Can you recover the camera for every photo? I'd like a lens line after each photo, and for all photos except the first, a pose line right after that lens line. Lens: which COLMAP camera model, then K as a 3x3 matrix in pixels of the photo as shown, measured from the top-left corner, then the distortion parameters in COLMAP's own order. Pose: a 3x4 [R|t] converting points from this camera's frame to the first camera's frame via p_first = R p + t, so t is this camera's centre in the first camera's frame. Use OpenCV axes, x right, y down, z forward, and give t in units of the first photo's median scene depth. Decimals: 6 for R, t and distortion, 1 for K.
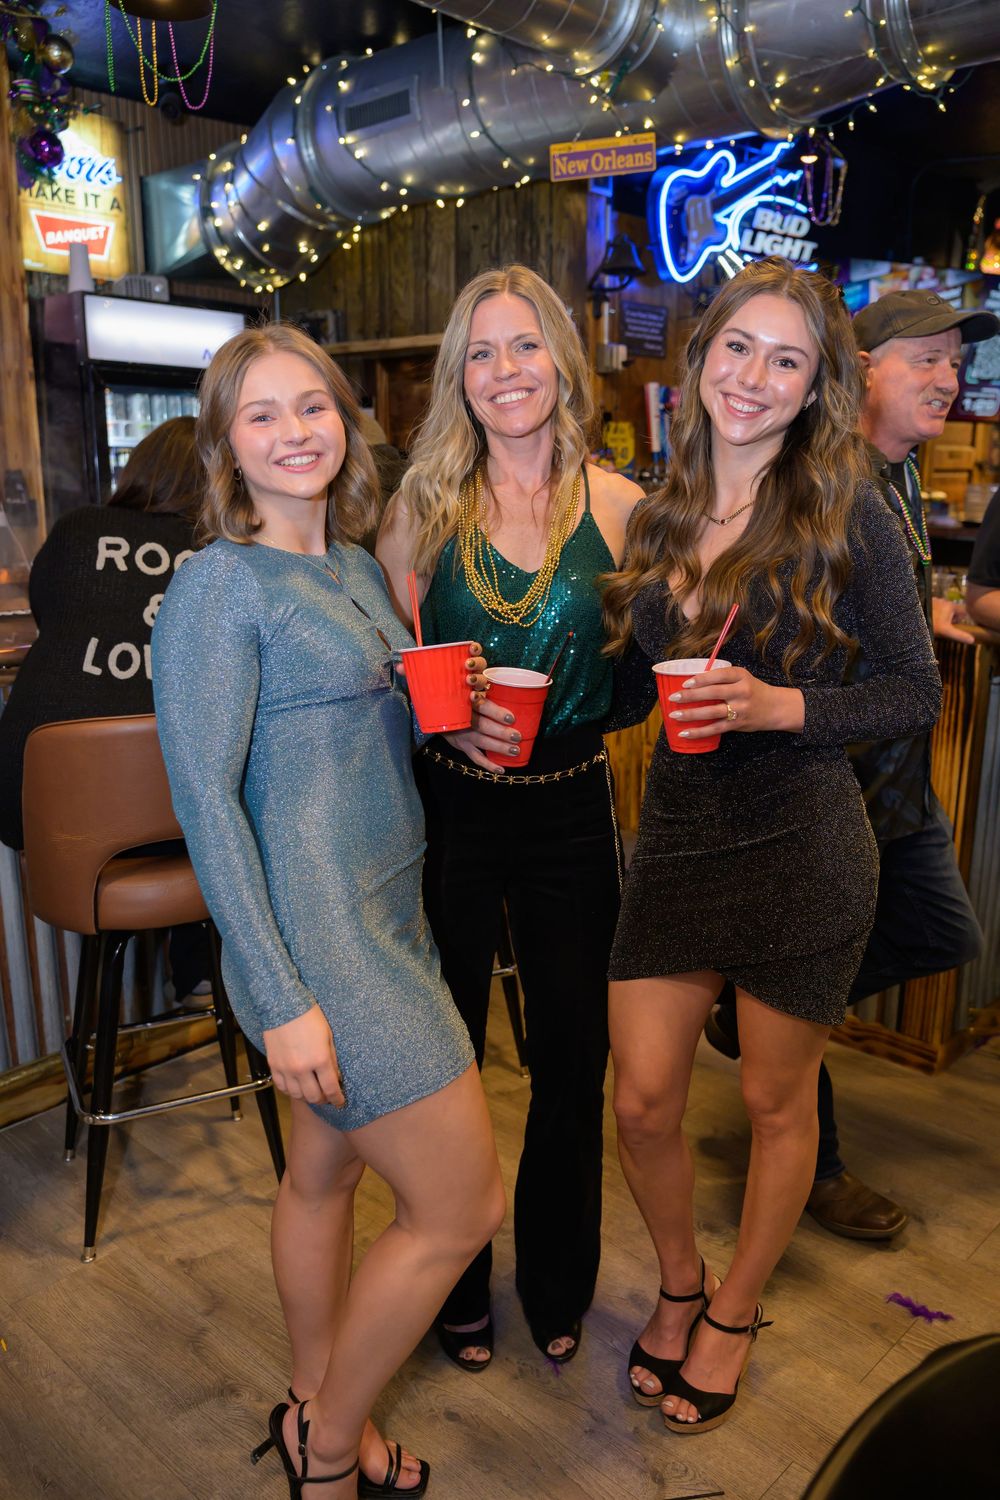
lens RADIAL K [[1165.9, 0, 500.0], [0, 1165.9, 750.0], [0, 0, 1]] dist [-0.003805, 0.000864]
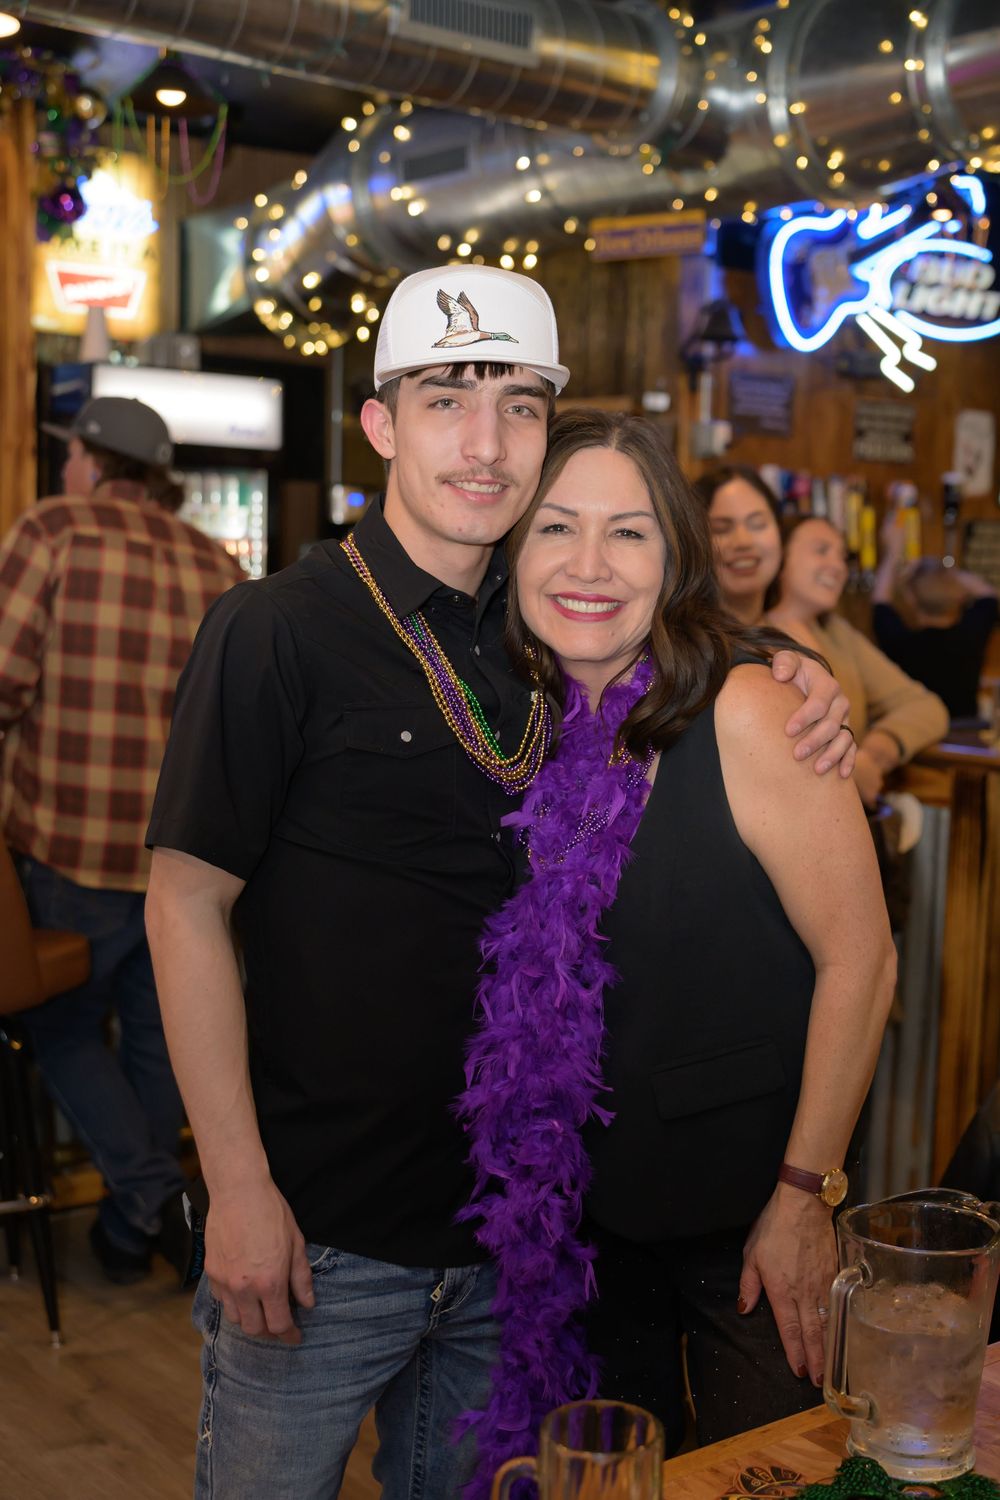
lens RADIAL K [[1799.0, 0, 500.0], [0, 1799.0, 750.0], [0, 0, 1]] dist [0.007817, 0.000701]
pose [[0.990987, 0.034187, -0.129525, 0.120324], [-0.050750, 0.990627, -0.126814, 0.049862], [0.123976, 0.132245, 0.983433, -0.238686]]
